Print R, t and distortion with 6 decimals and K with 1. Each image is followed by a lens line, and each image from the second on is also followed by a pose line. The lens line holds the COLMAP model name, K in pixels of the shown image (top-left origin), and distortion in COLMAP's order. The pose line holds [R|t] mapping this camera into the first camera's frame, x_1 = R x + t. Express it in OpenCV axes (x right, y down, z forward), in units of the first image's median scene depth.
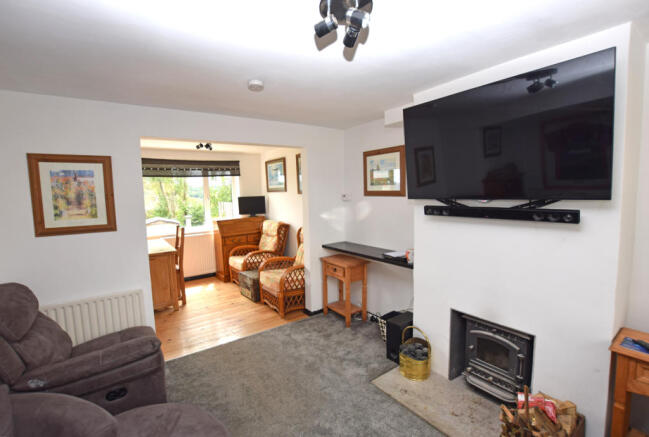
lens RADIAL K [[298.6, 0, 324.5], [0, 298.6, 218.5], [0, 0, 1]] dist [-0.002080, -0.000131]
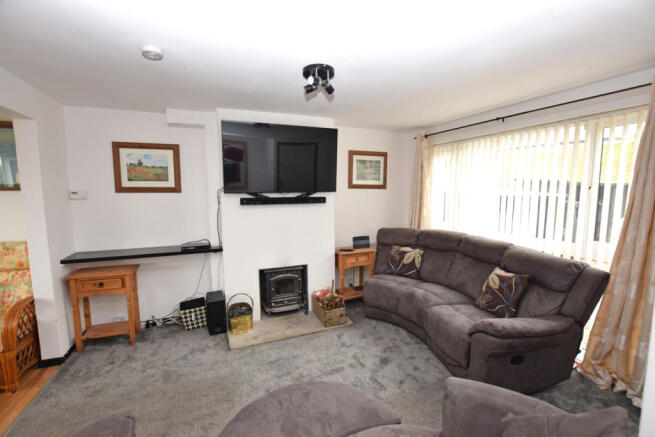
lens RADIAL K [[284.3, 0, 327.5], [0, 284.3, 218.5], [0, 0, 1]] dist [0.000779, 0.000039]
pose [[0.245821, -0.069520, 0.966819, -0.820329], [0.091355, 0.994647, 0.048293, 0.022783], [-0.965001, 0.076453, 0.250856, 0.331267]]
